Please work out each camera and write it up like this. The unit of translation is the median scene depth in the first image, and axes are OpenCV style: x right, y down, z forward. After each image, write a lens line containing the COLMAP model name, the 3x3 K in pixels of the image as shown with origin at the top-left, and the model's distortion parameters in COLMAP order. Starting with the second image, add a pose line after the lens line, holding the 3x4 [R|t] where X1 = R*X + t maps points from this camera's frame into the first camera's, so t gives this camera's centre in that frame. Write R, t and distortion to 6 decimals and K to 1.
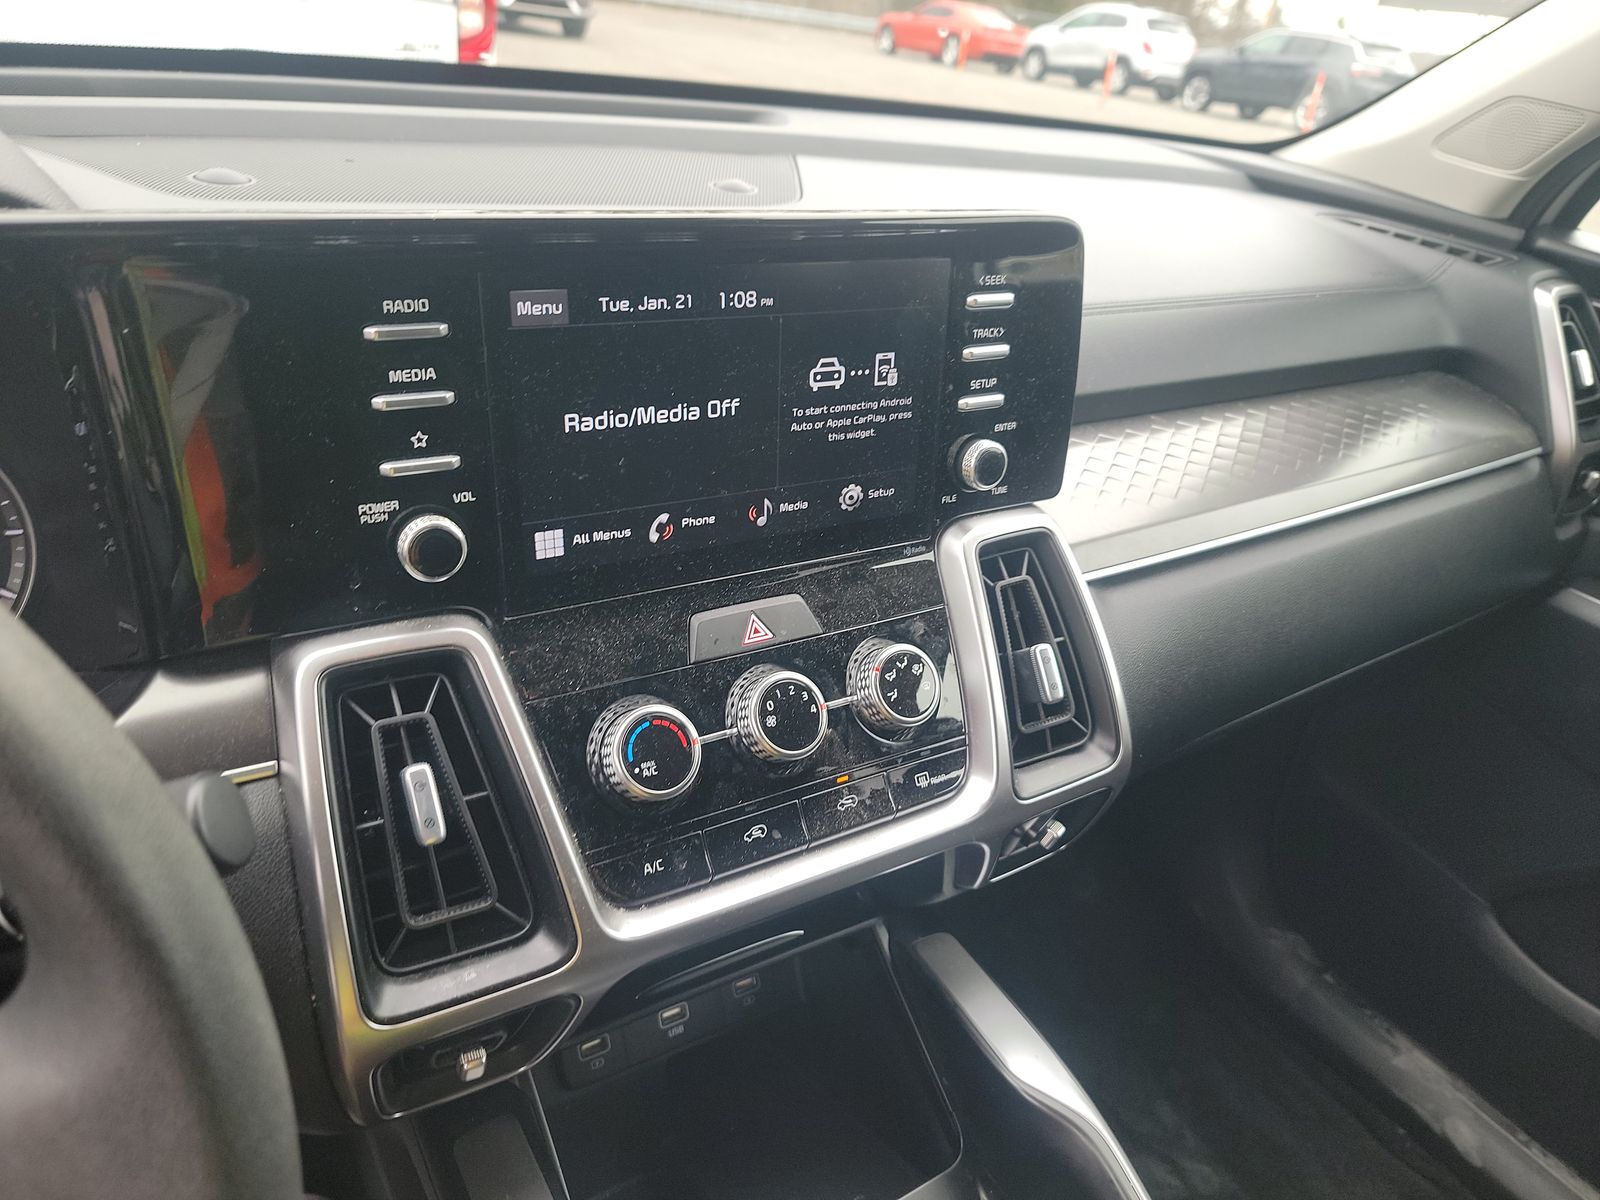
lens RADIAL K [[1160.9, 0, 827.5], [0, 1160.9, 619.7], [0, 0, 1]] dist [0.059940, -0.047830]
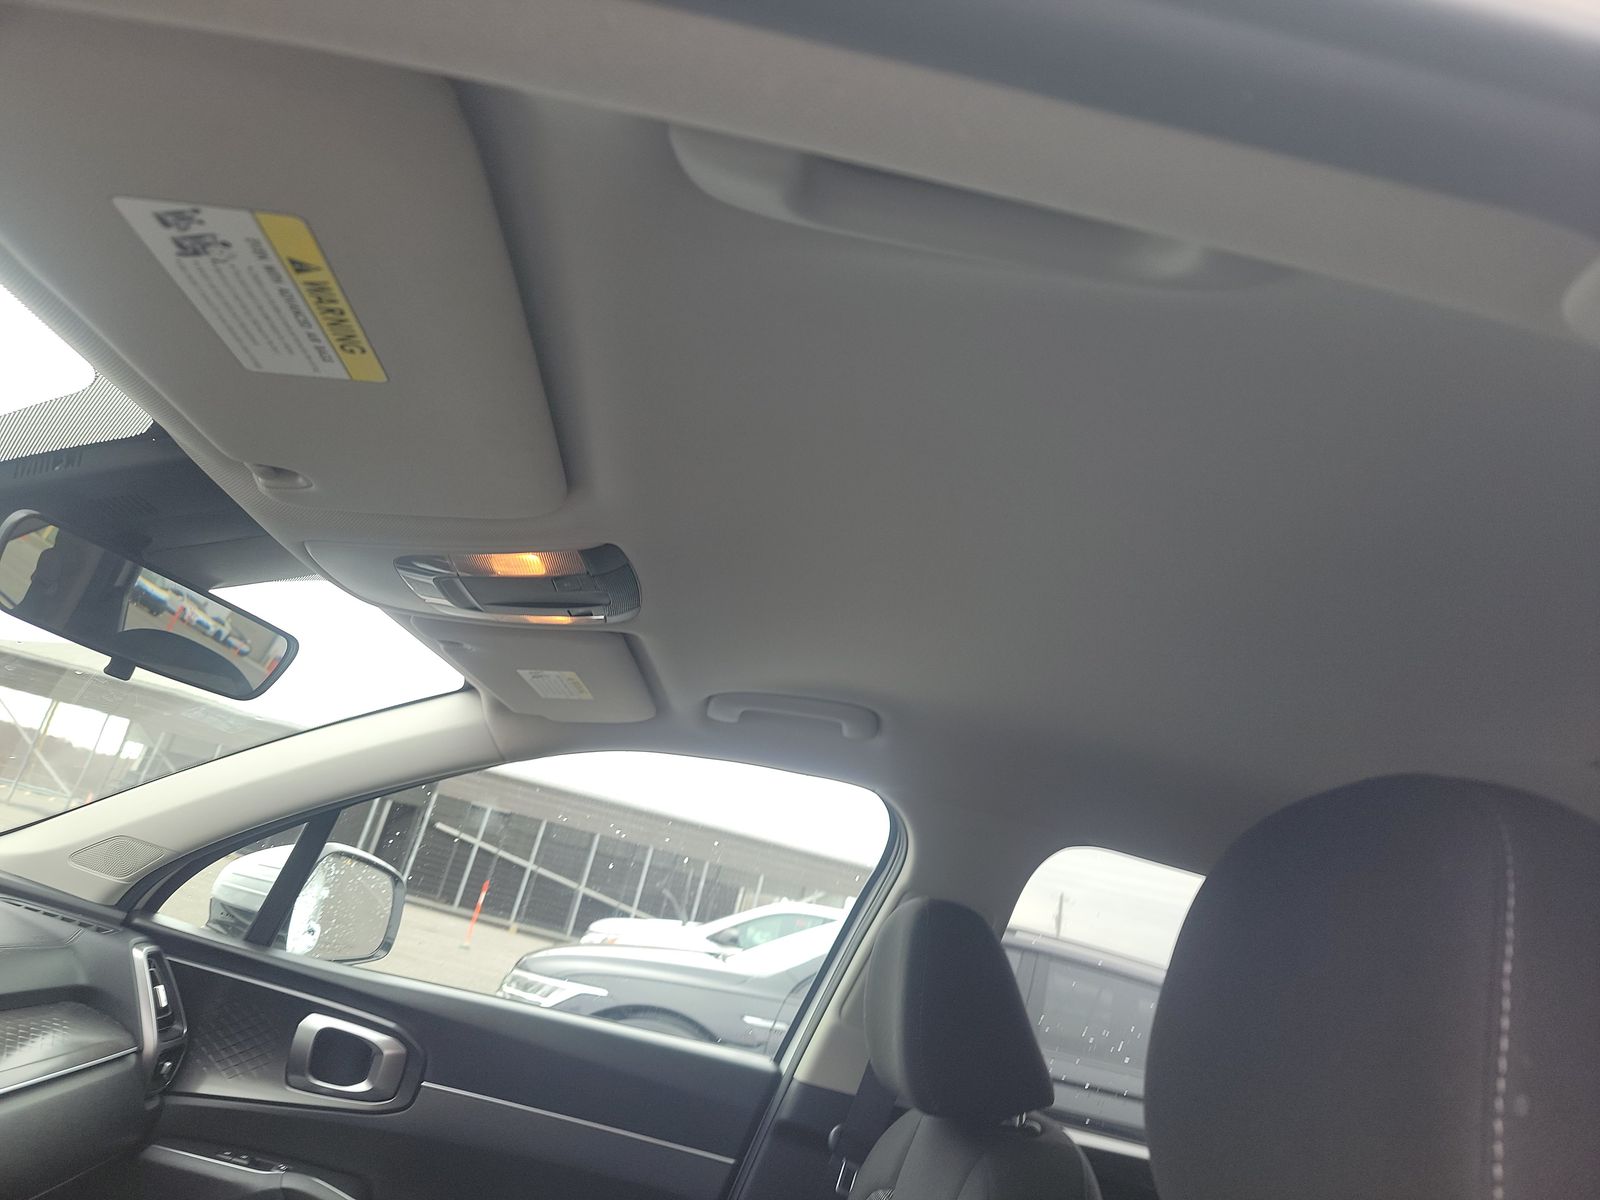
lens RADIAL K [[1099.2, 0, 807.6], [0, 1099.2, 602.8], [0, 0, 1]] dist [0.060293, -0.051963]
pose [[0.482849, 0.258819, 0.836582, -0.504508], [0.243273, 0.878077, -0.412066, 0.225981], [-0.841234, 0.402483, 0.361015, -0.738887]]
